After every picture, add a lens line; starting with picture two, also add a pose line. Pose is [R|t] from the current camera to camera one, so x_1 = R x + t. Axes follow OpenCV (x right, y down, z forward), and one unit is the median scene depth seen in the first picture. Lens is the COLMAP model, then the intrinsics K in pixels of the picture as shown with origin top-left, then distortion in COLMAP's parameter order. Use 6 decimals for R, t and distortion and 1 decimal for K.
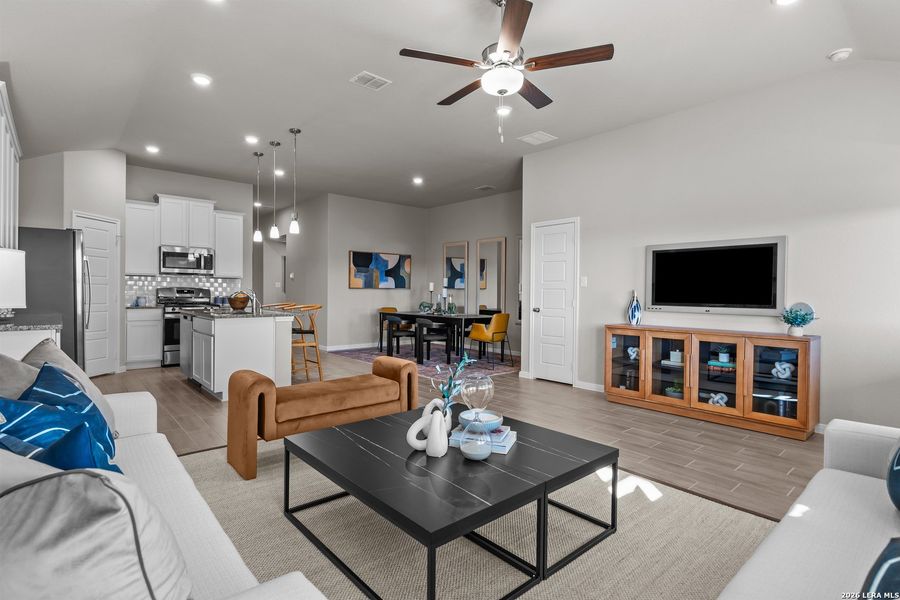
lens RADIAL K [[450.2, 0, 447.6], [0, 450.2, 293.3], [0, 0, 1]] dist [-0.000928, 0.001026]
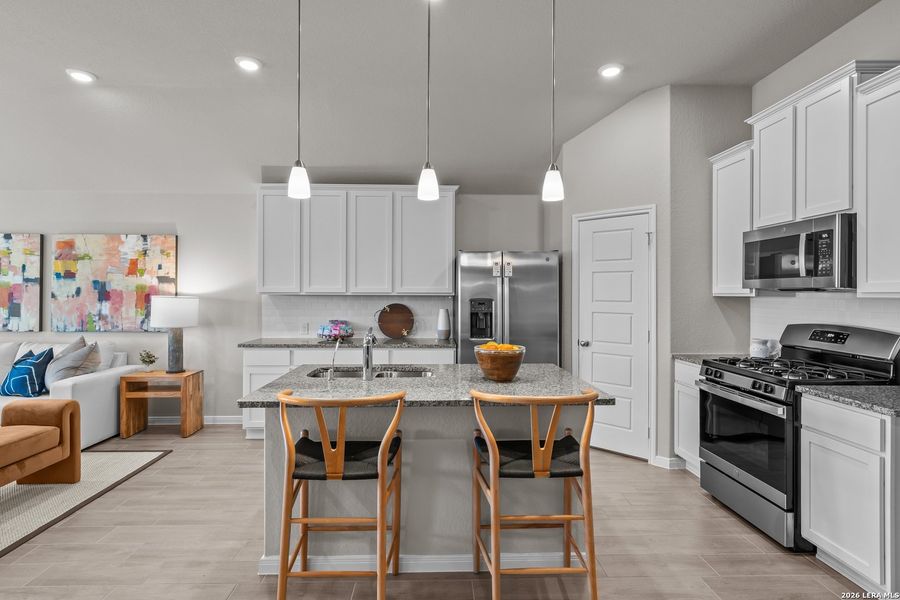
lens RADIAL K [[450.2, 0, 440.8], [0, 450.2, 293.8], [0, 0, 1]] dist [-0.000928, 0.001026]
pose [[-0.631168, -0.013559, -0.775528, -0.115691], [-0.010007, 0.999906, -0.009338, -0.046823], [0.775582, 0.001866, -0.631245, 1.428932]]
